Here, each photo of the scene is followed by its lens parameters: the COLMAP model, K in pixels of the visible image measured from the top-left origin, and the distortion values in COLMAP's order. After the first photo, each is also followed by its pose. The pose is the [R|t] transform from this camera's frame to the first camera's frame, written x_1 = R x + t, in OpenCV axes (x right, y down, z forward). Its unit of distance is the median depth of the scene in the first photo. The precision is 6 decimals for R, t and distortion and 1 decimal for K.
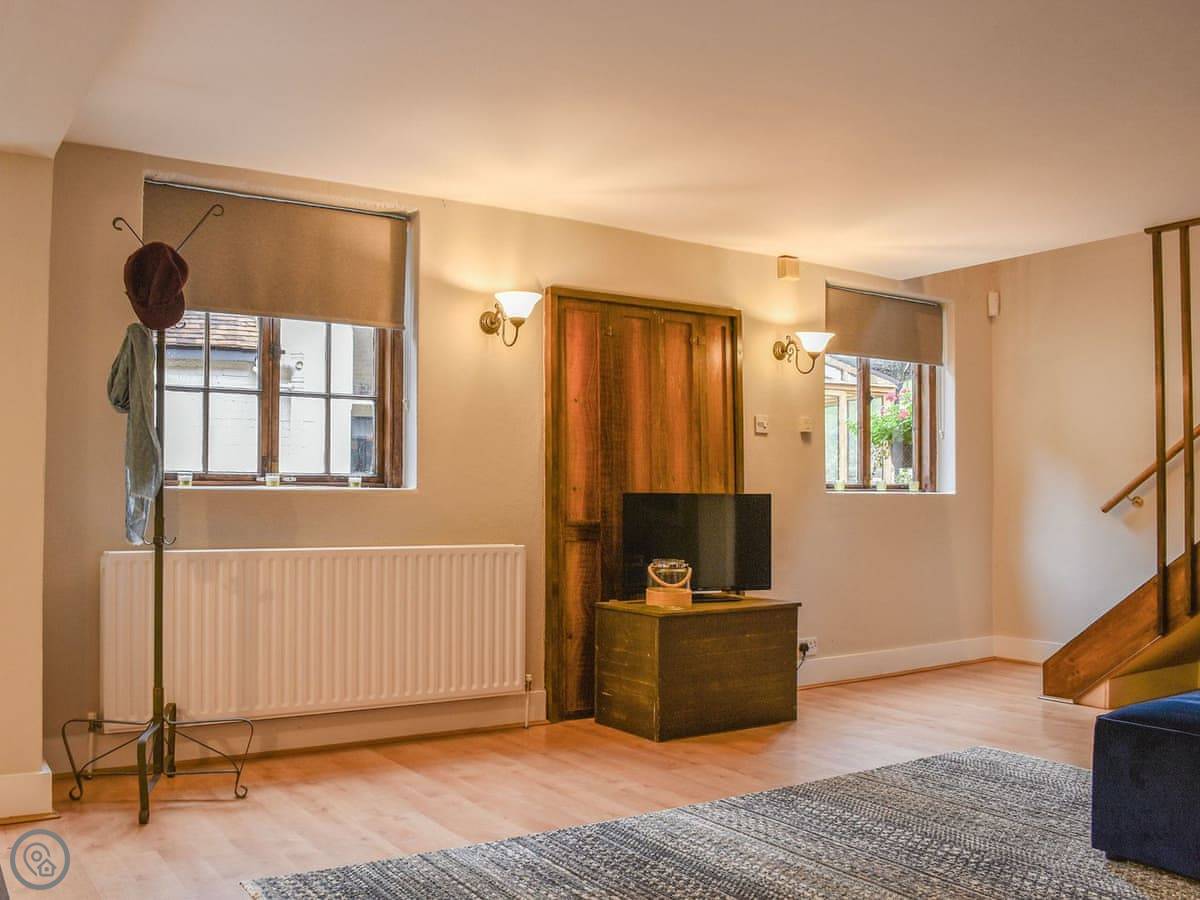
lens RADIAL K [[1079.9, 0, 600.0], [0, 1079.9, 450.0], [0, 0, 1]] dist [-0.147226, 0.092855]
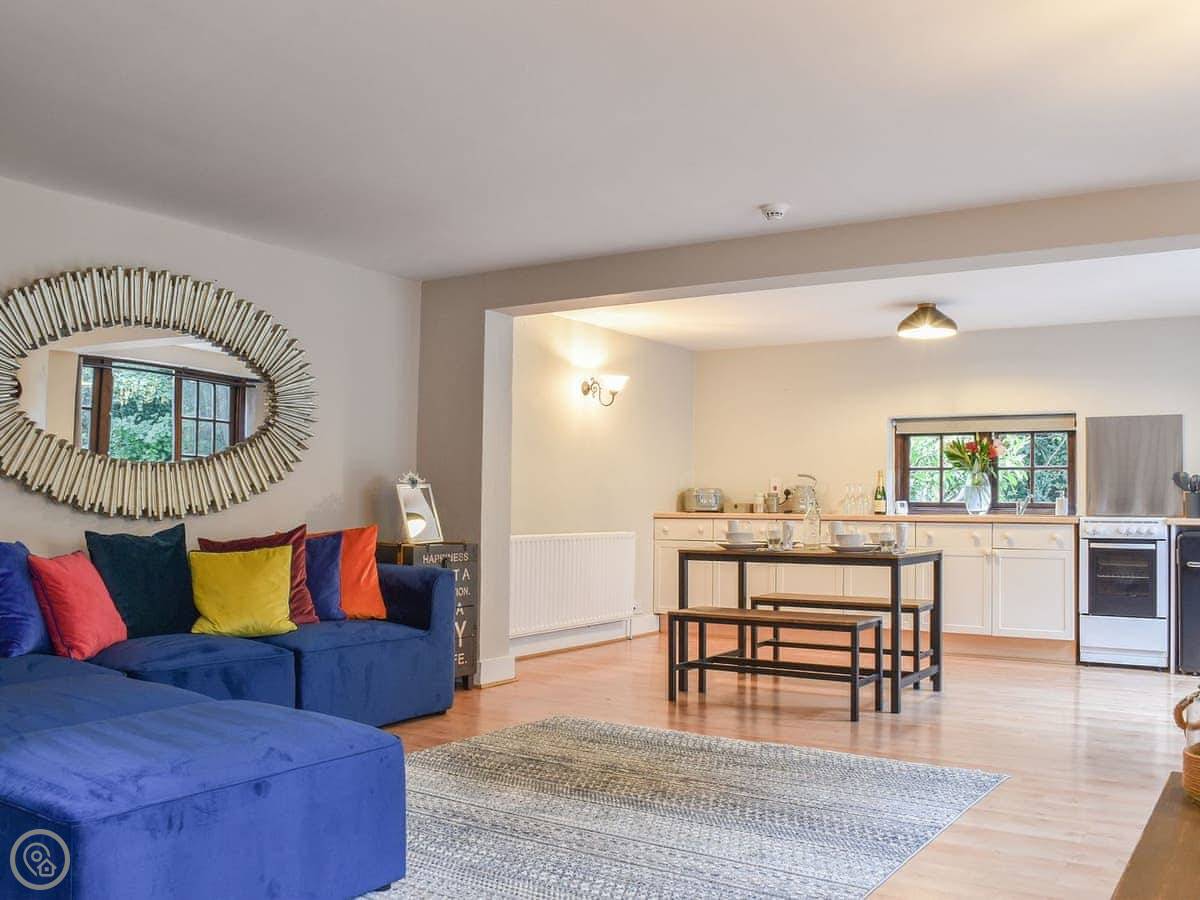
lens RADIAL K [[989.2, 0, 600.4], [0, 989.2, 462.8], [0, 0, 1]] dist [-0.096518, 0.007861]
pose [[-0.936709, -0.027148, -0.349056, 0.585699], [-0.001988, 0.997386, -0.072237, 0.062972], [0.350104, -0.066971, -0.934314, 1.791168]]
